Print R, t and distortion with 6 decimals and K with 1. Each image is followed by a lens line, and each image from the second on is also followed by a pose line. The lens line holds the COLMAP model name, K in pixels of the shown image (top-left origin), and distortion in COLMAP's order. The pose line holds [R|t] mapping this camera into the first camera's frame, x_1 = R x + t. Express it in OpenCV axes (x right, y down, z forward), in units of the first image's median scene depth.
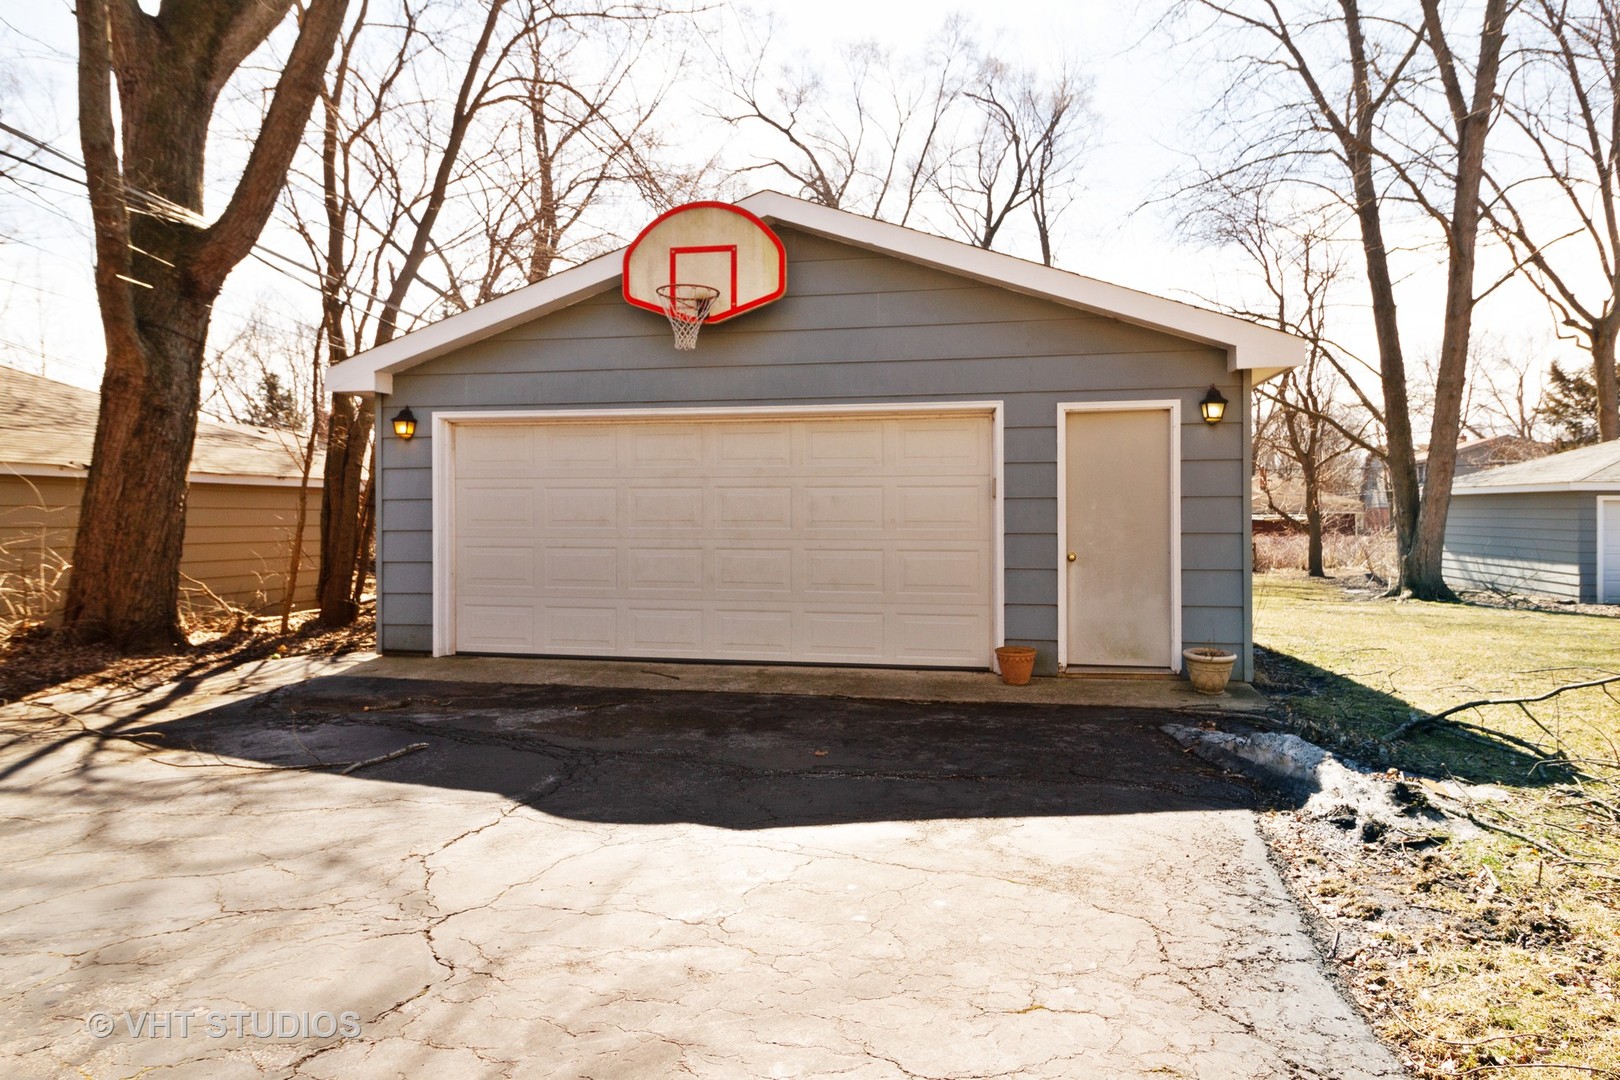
lens RADIAL K [[950.9, 0, 810.1], [0, 950.9, 534.0], [0, 0, 1]] dist [-0.002123, -0.001132]
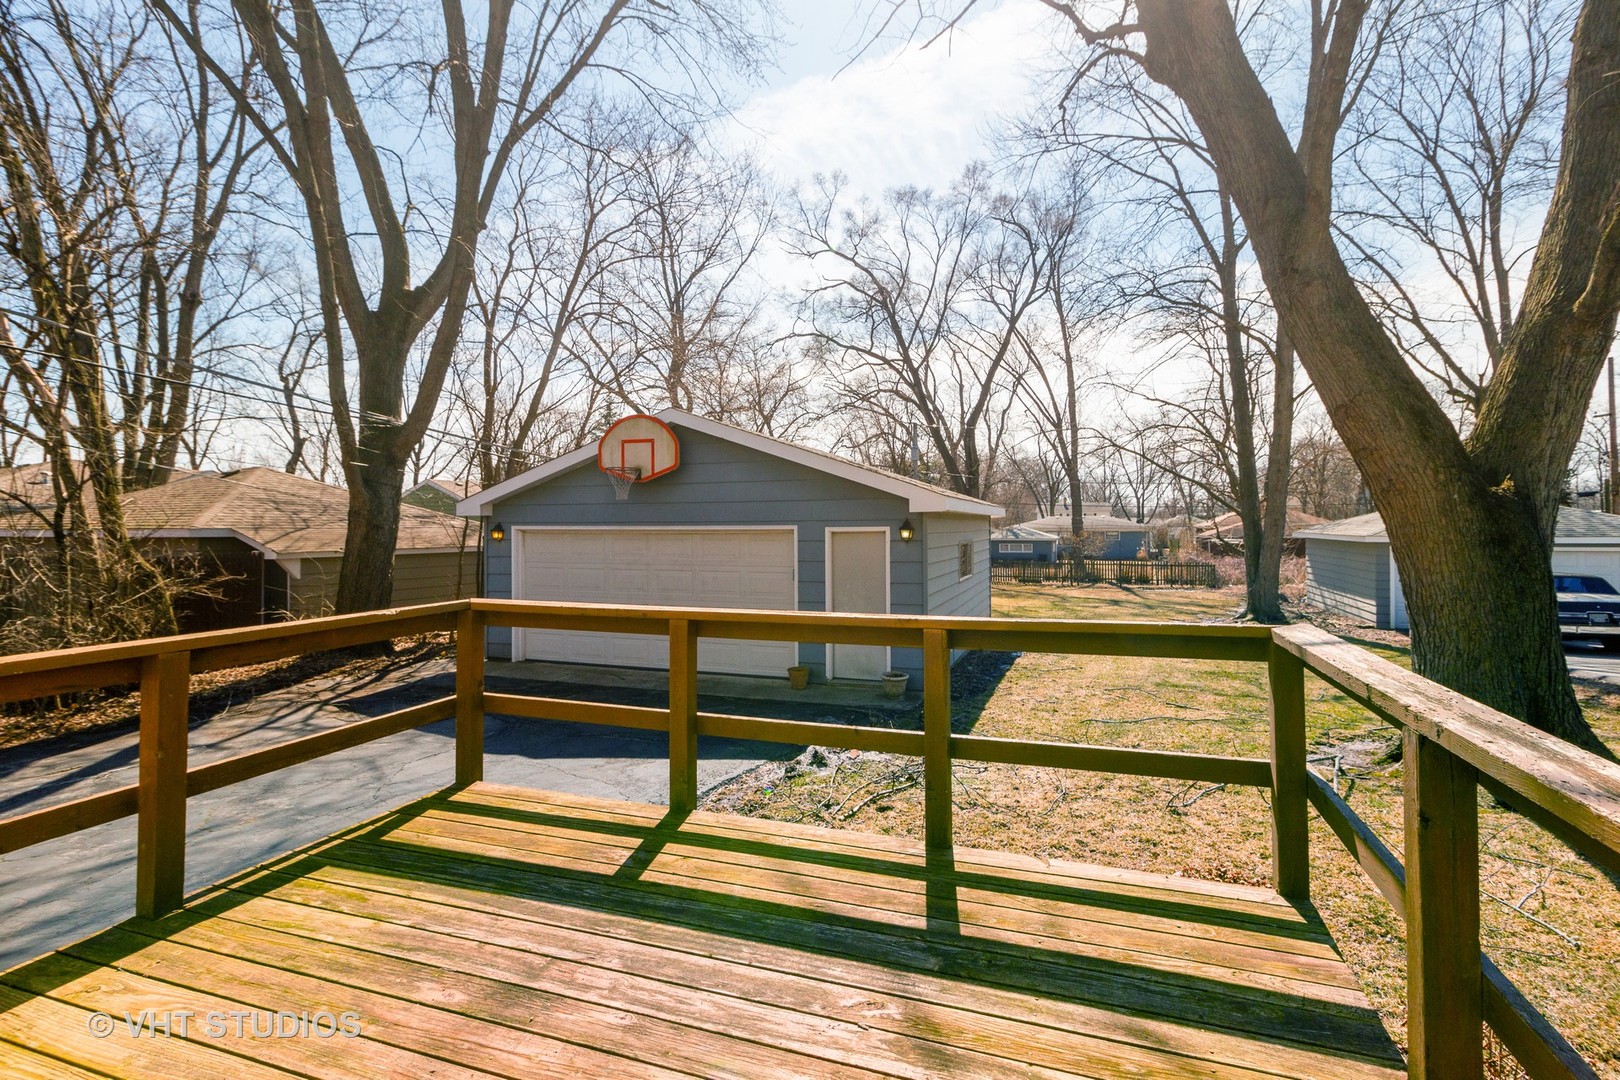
lens RADIAL K [[762.1, 0, 811.7], [0, 762.1, 542.4], [0, 0, 1]] dist [0.001016, 0.000254]
pose [[0.984388, -0.002520, -0.175995, 0.434967], [0.003915, 0.999964, 0.007579, -0.108983], [0.175970, -0.008150, 0.984362, -0.341121]]
